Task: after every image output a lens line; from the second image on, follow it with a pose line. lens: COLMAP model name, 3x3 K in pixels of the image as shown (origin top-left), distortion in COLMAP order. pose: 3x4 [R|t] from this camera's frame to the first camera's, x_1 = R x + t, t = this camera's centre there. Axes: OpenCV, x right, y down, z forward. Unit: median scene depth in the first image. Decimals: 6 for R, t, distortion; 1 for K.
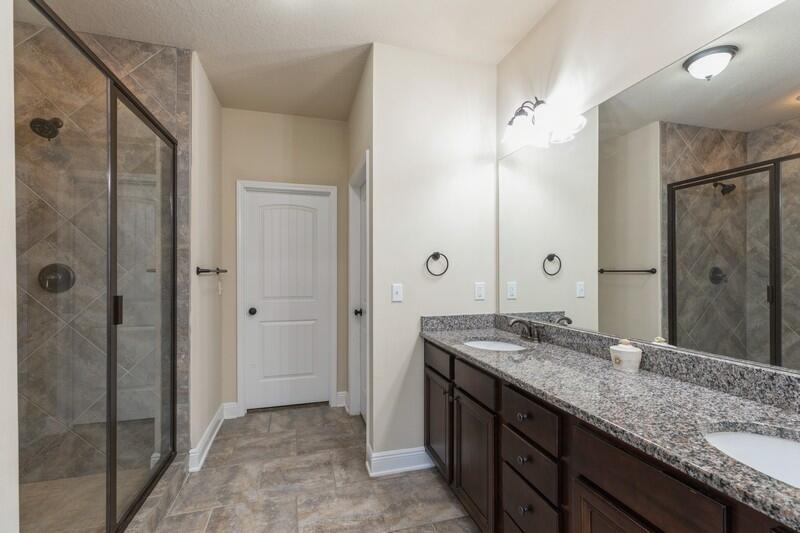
lens RADIAL K [[358.1, 0, 388.8], [0, 358.1, 270.7], [0, 0, 1]] dist [0.009749, -0.001473]
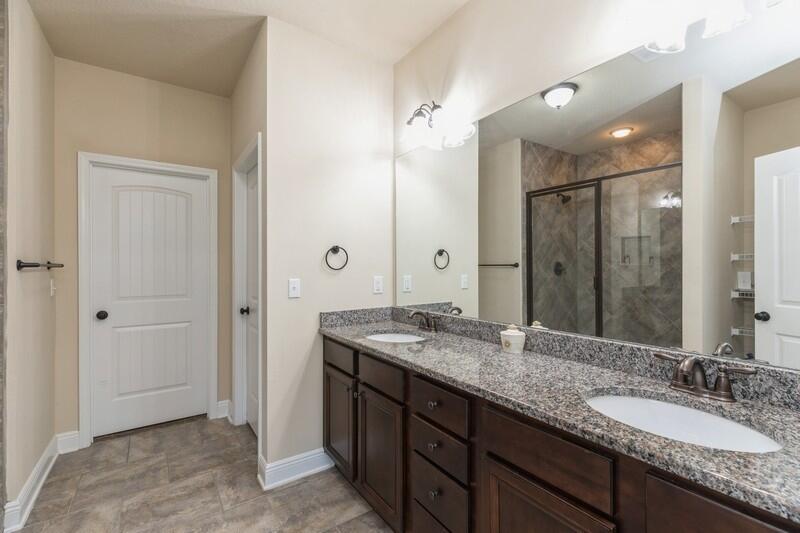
lens RADIAL K [[358.1, 0, 388.9], [0, 358.1, 264.8], [0, 0, 1]] dist [0.009749, -0.001473]
pose [[0.946163, -0.000092, 0.323689, -0.045476], [0.000483, 0.999999, -0.001126, 0.001267], [-0.323689, 0.001222, 0.946163, 0.030777]]
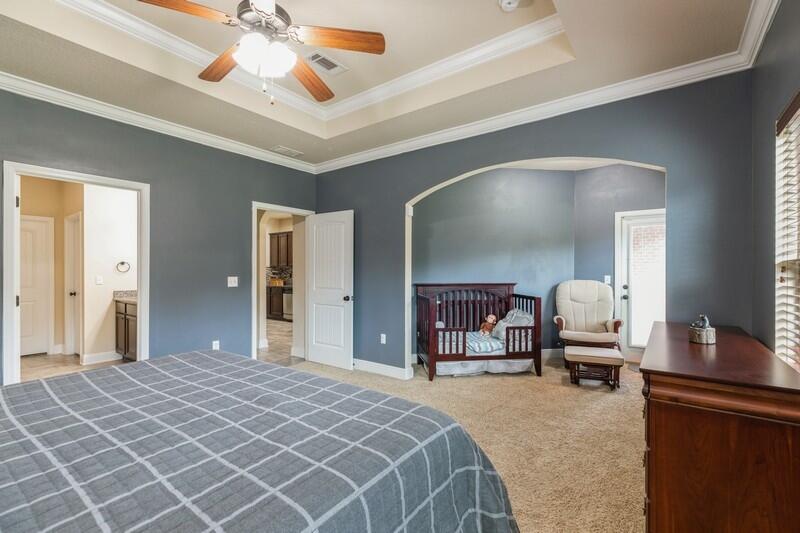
lens RADIAL K [[358.1, 0, 394.8], [0, 358.1, 268.9], [0, 0, 1]] dist [0.009749, -0.001473]
pose [[0.783880, -0.004616, 0.620895, 0.072544], [0.000733, 0.999979, 0.006510, -0.019866], [-0.620912, -0.004648, 0.783866, -1.792934]]
